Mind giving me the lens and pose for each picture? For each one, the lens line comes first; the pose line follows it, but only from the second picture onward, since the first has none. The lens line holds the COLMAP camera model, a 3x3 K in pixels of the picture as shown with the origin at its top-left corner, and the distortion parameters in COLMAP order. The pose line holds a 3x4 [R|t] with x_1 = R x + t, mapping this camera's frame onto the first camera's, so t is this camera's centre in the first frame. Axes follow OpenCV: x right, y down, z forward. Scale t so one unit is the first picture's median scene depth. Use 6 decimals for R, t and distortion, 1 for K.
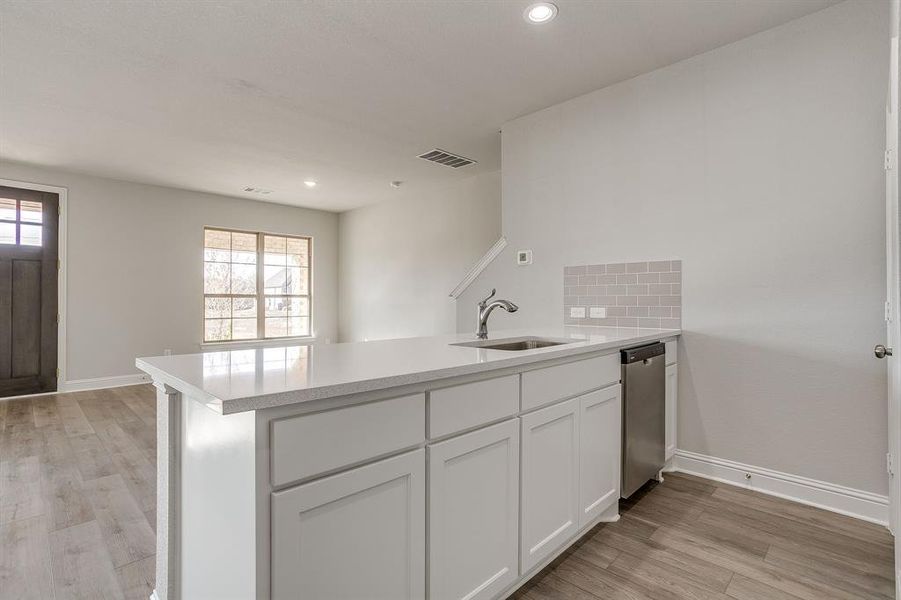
lens RADIAL K [[434.9, 0, 446.7], [0, 434.9, 294.7], [0, 0, 1]] dist [-0.045417, 0.025612]
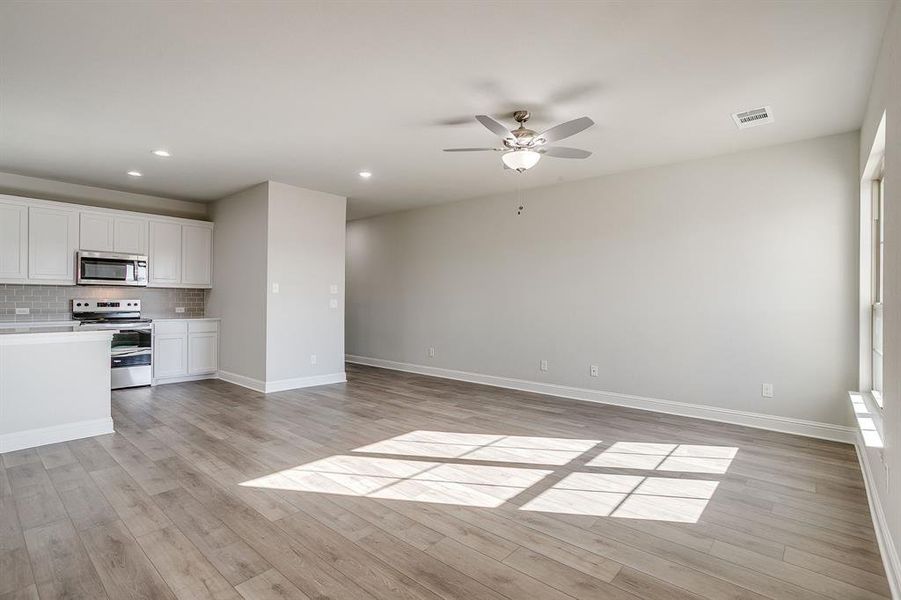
lens RADIAL K [[434.9, 0, 450.5], [0, 434.9, 302.6], [0, 0, 1]] dist [-0.045417, 0.025612]
pose [[-0.997523, -0.008569, -0.069822, -0.714762], [-0.008048, 0.999938, -0.007740, -0.004703], [0.069884, -0.007159, -0.997529, 1.044902]]
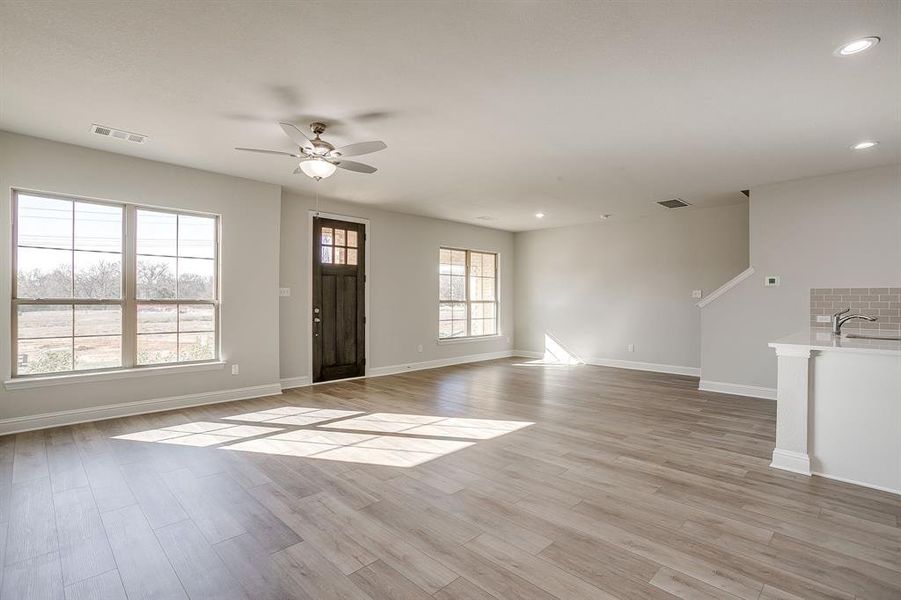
lens RADIAL K [[434.9, 0, 449.9], [0, 434.9, 305.4], [0, 0, 1]] dist [-0.045417, 0.025612]
pose [[0.999983, 0.004889, -0.003269, -0.646979], [-0.004804, 0.999664, 0.025472, -0.024631], [0.003393, -0.025456, 0.999670, -0.326037]]
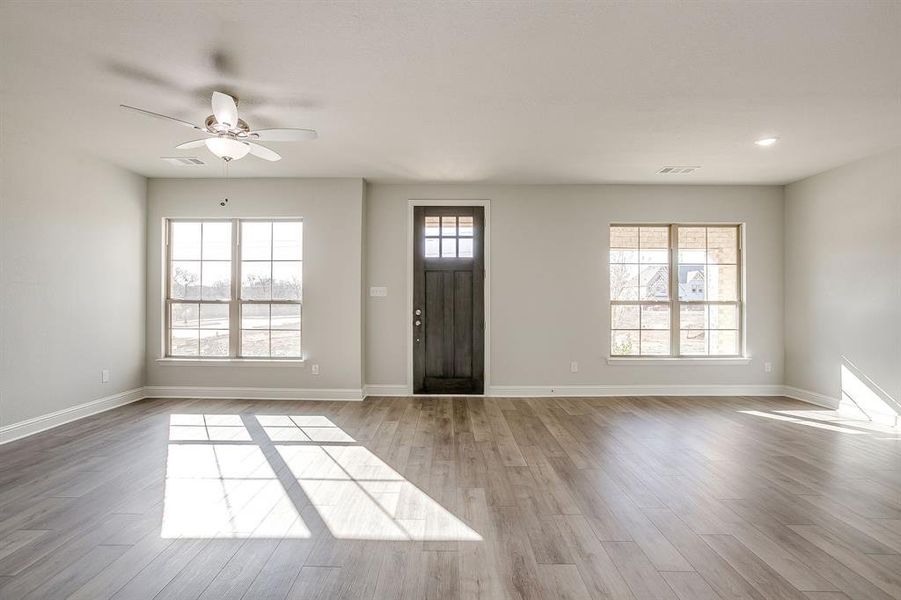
lens RADIAL K [[434.9, 0, 446.4], [0, 434.9, 299.3], [0, 0, 1]] dist [-0.045417, 0.025612]
pose [[0.702824, 0.002341, -0.711360, -0.214374], [0.006043, 0.999939, 0.009261, -0.018776], [0.711338, -0.010808, 0.702767, 0.180188]]
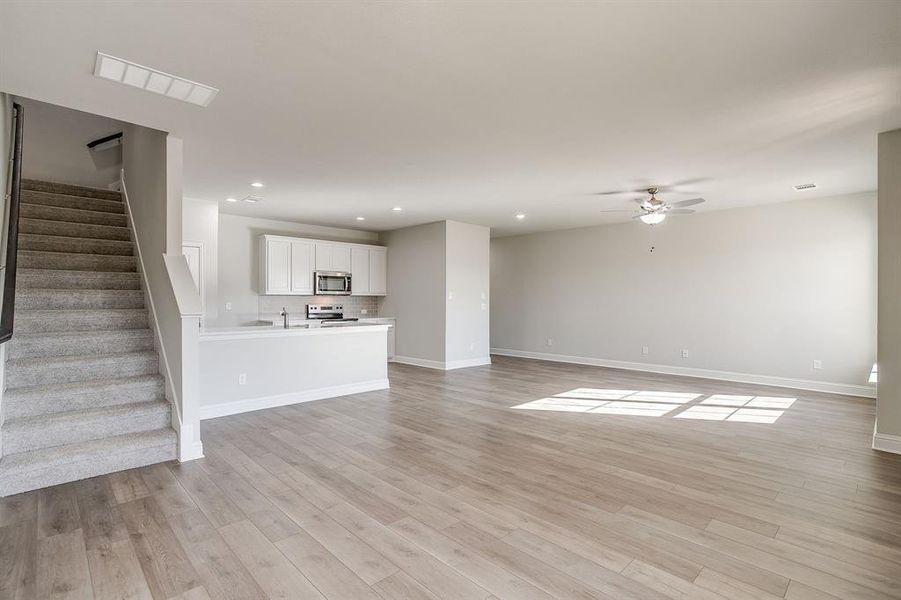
lens RADIAL K [[434.9, 0, 449.6], [0, 434.9, 302.0], [0, 0, 1]] dist [-0.045417, 0.025612]
pose [[-0.999822, -0.002643, 0.018673, -0.380766], [-0.002838, 0.999942, -0.010403, -0.008568], [-0.018645, -0.010454, -0.999772, 1.472287]]
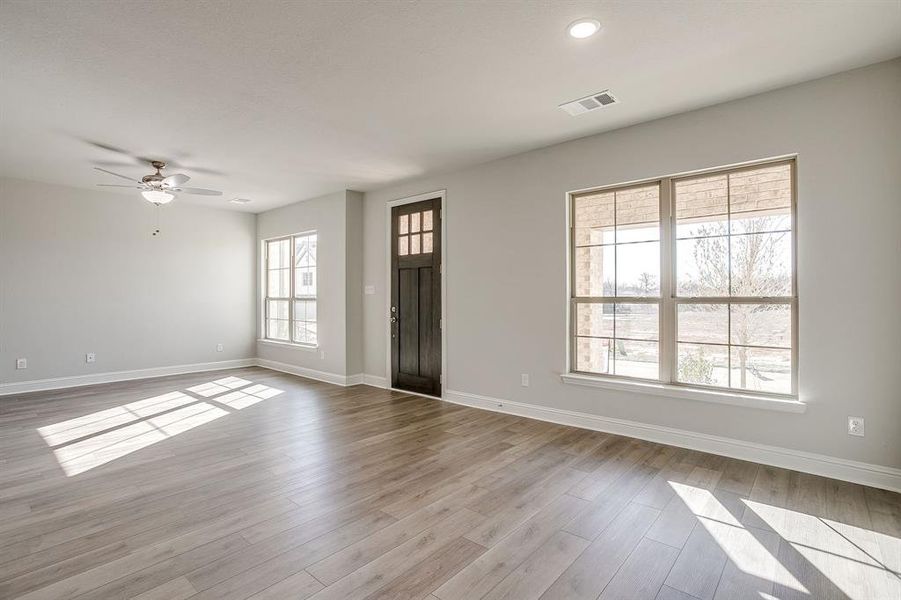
lens RADIAL K [[434.9, 0, 451.8], [0, 434.9, 297.0], [0, 0, 1]] dist [-0.045417, 0.025612]
pose [[0.075091, -0.001380, -0.997176, 0.091787], [0.014105, 0.999900, -0.000322, -0.005864], [0.997077, -0.014041, 0.075103, 0.945665]]
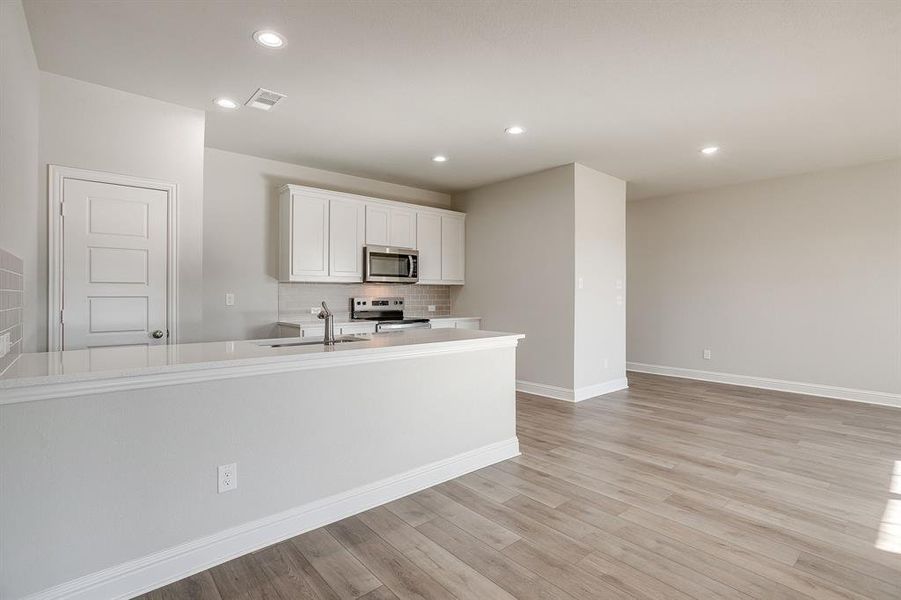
lens RADIAL K [[434.9, 0, 450.3], [0, 434.9, 292.4], [0, 0, 1]] dist [-0.045417, 0.025612]
pose [[-0.997515, -0.000441, 0.070457, -0.136217], [-0.001885, 0.999789, -0.020434, -0.005644], [-0.070433, -0.020517, -0.997306, 0.911962]]
